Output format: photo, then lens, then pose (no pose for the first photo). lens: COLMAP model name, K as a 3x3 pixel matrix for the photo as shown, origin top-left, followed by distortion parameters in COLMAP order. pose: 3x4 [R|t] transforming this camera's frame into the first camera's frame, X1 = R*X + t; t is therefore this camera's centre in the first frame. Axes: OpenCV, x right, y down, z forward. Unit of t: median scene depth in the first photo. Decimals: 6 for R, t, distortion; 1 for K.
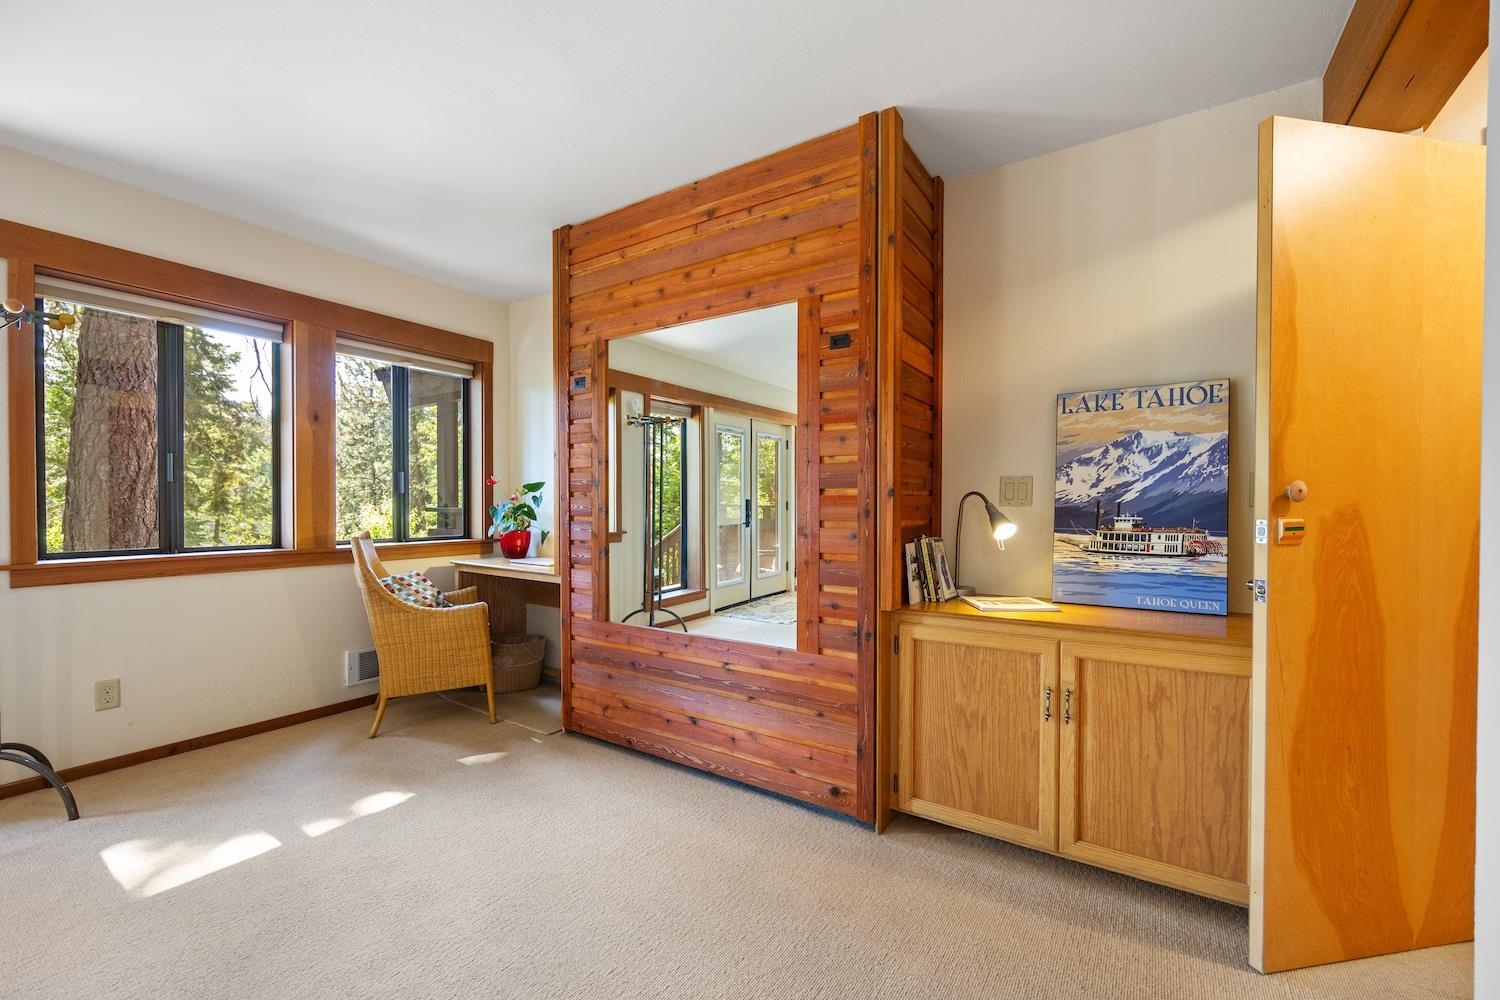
lens RADIAL K [[607.5, 0, 749.8], [0, 607.5, 513.7], [0, 0, 1]] dist [-0.007009, 0.000702]
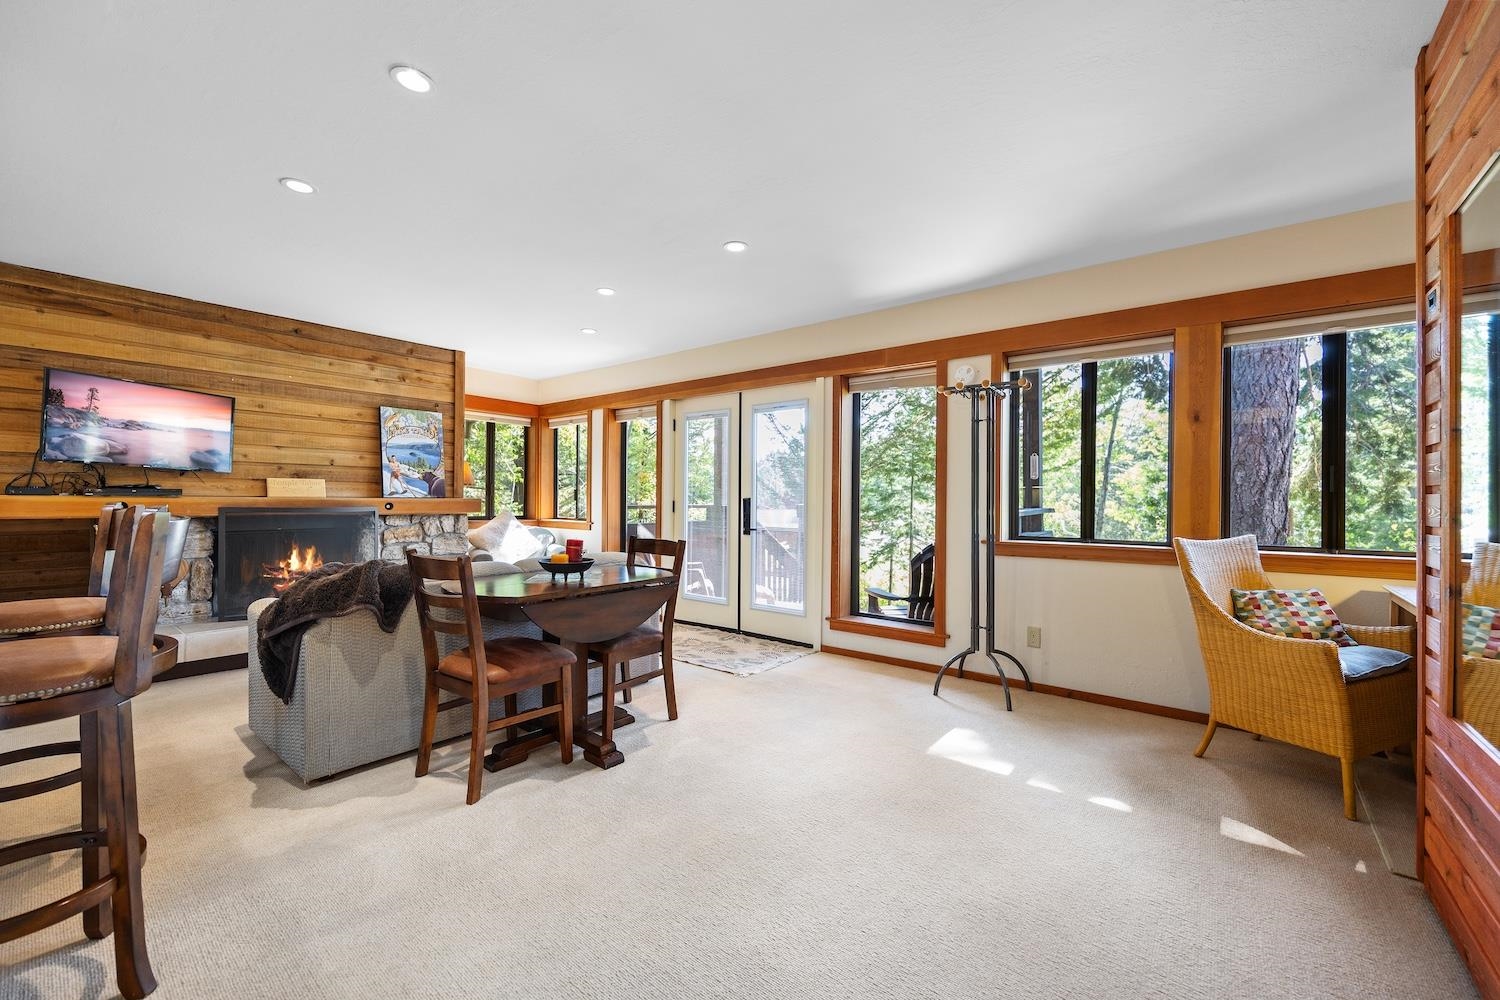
lens RADIAL K [[593.0, 0, 744.5], [0, 593.0, 499.9], [0, 0, 1]] dist [-0.005567, 0.000226]
pose [[-0.095489, -0.003790, -0.995423, 0.365410], [-0.023447, 0.999724, -0.001557, -0.005597], [0.995154, 0.023191, -0.095551, 0.411262]]
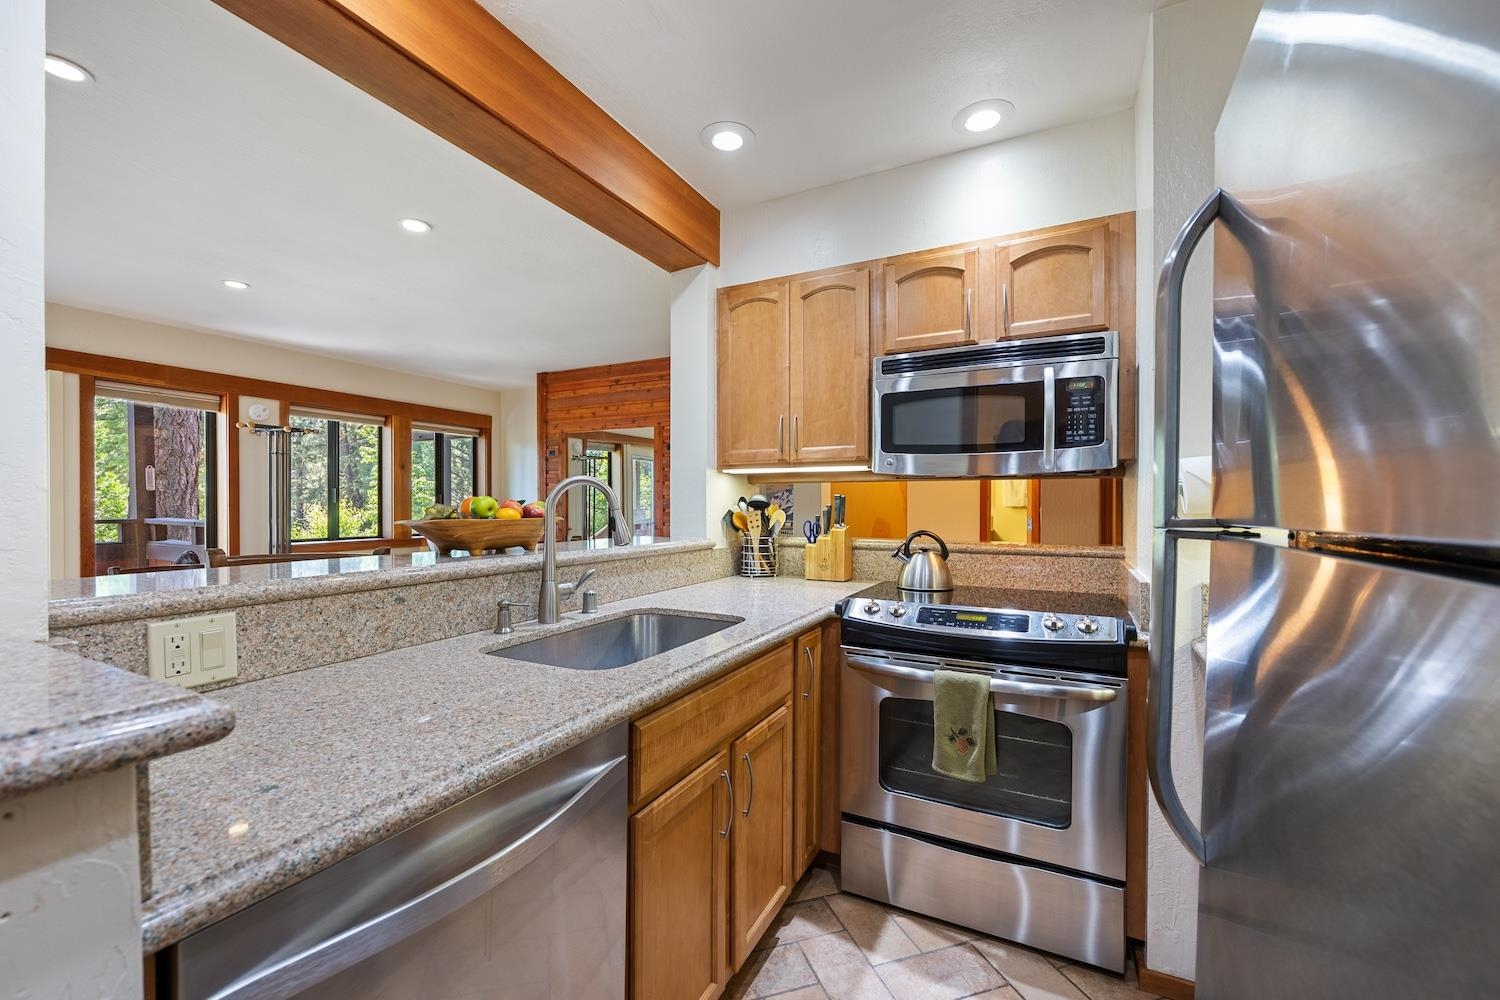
lens RADIAL K [[593.0, 0, 743.9], [0, 593.0, 507.2], [0, 0, 1]] dist [-0.005567, 0.000226]
pose [[0.994787, -0.001416, 0.101967, 0.150540], [0.002124, 0.999974, -0.006843, -0.024322], [-0.101955, 0.007024, 0.994764, -1.020766]]
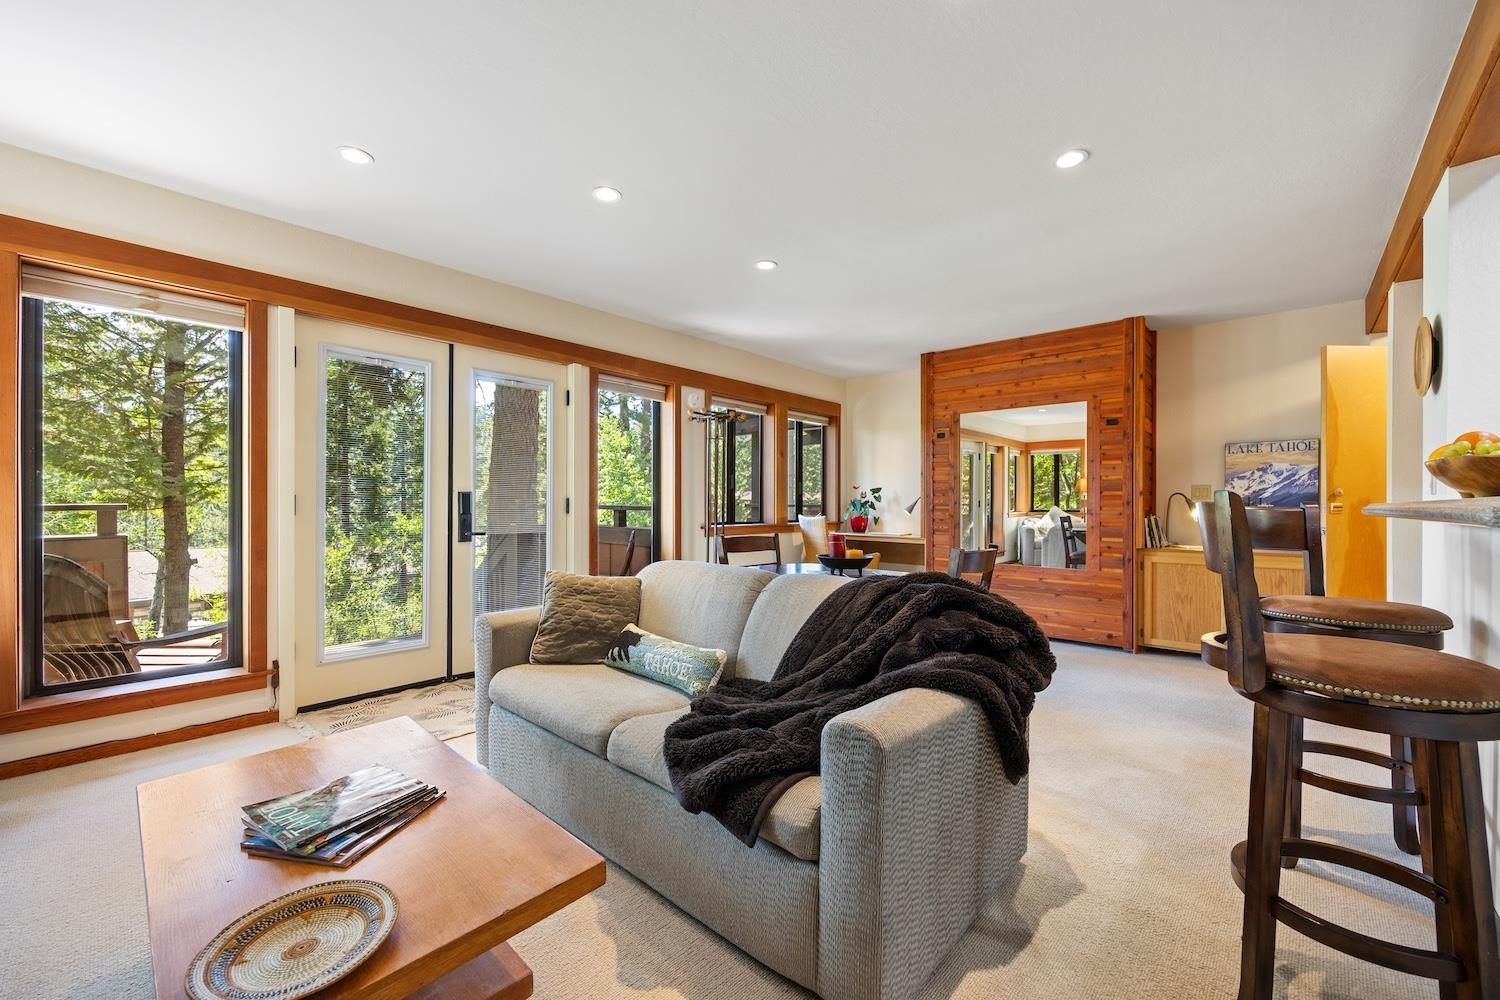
lens RADIAL K [[593.0, 0, 755.0], [0, 593.0, 505.8], [0, 0, 1]] dist [-0.005567, 0.000226]
pose [[0.987168, 0.001097, -0.159679, -0.575151], [-0.003613, 0.999874, -0.015471, 0.034339], [0.159642, 0.015849, 0.987048, -0.942706]]
